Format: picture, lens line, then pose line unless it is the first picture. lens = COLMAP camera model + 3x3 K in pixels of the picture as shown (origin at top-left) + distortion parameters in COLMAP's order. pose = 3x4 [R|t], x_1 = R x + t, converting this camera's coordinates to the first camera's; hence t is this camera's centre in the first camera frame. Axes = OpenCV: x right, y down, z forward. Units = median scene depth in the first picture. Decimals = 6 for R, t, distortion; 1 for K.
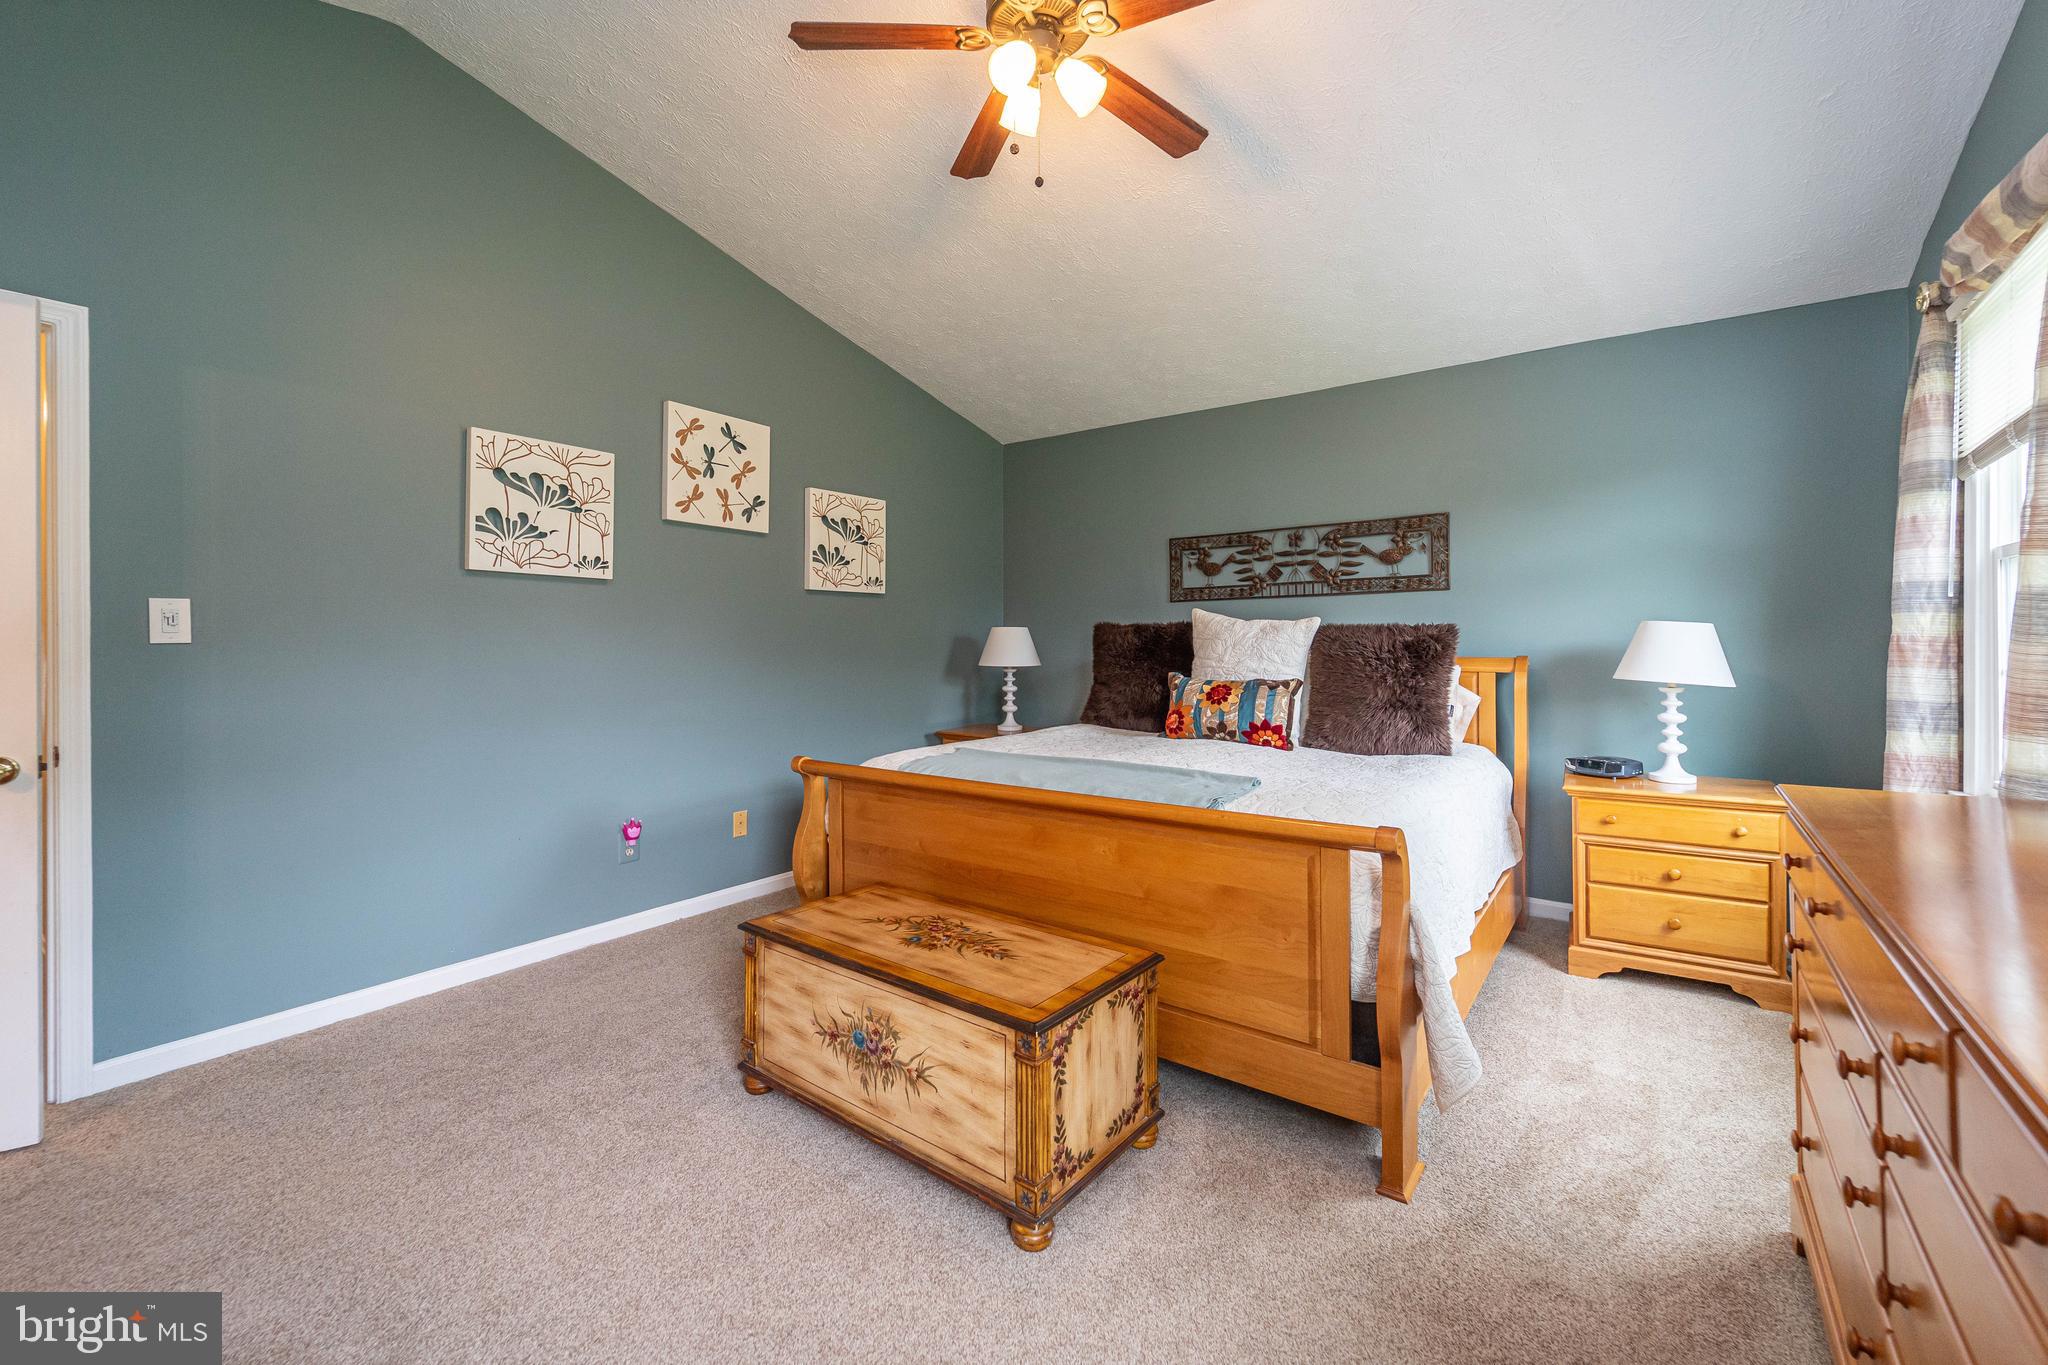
lens RADIAL K [[836.1, 0, 1024.0], [0, 836.1, 682.5], [0, 0, 1]] dist [-0.000438, -0.000043]
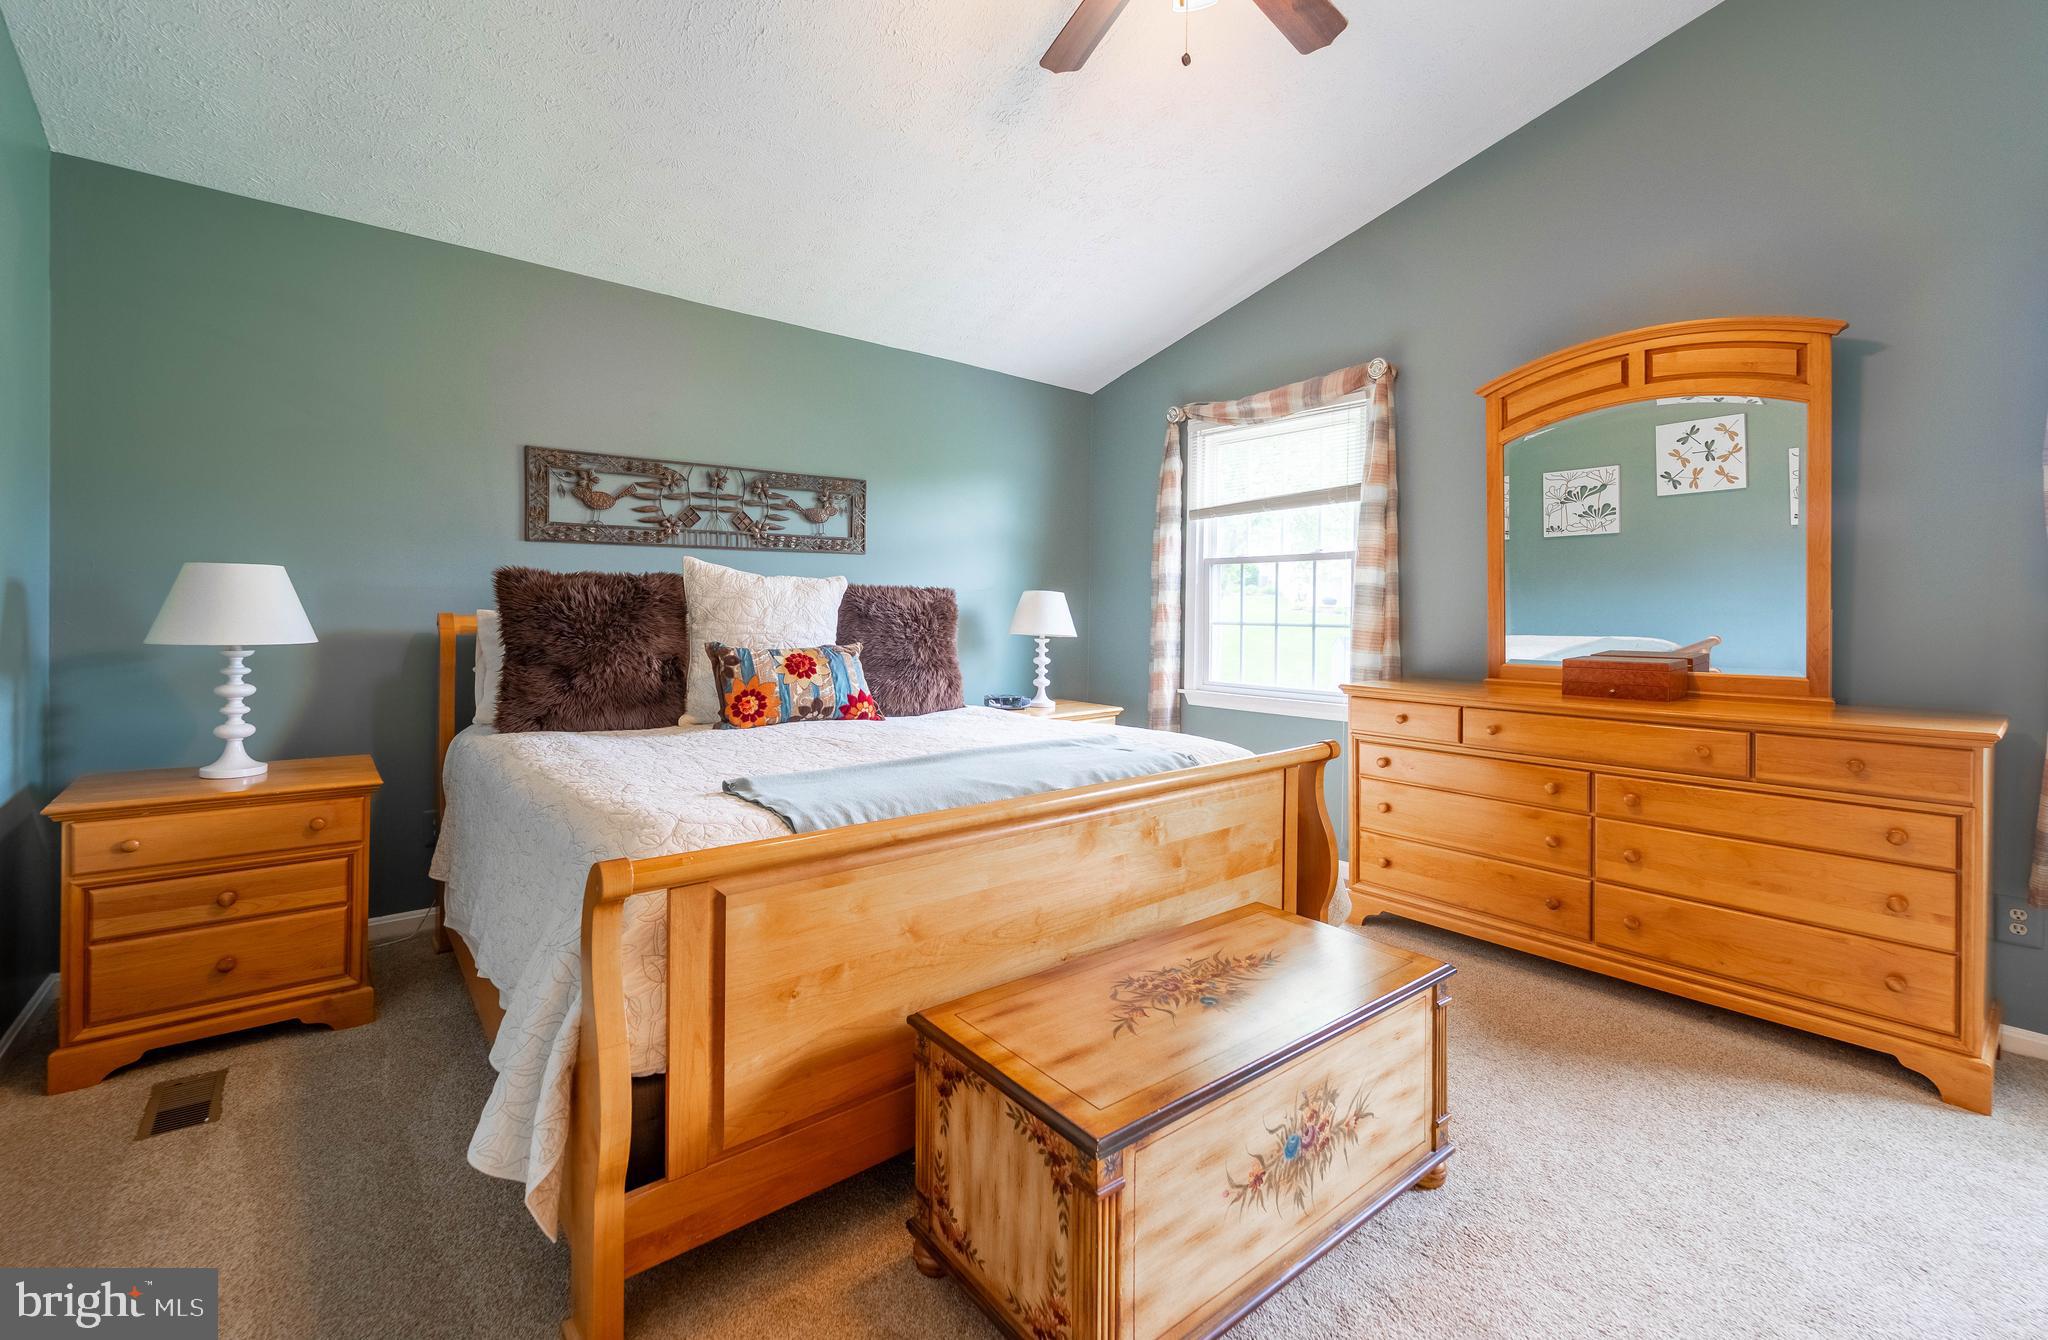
lens RADIAL K [[873.0, 0, 1023.6], [0, 873.0, 662.2], [0, 0, 1]] dist [-0.005151, -0.000115]
pose [[0.236396, -0.053874, 0.970162, -0.506467], [0.039780, 0.998161, 0.045736, -0.018191], [-0.970842, 0.027781, 0.238104, 0.546161]]
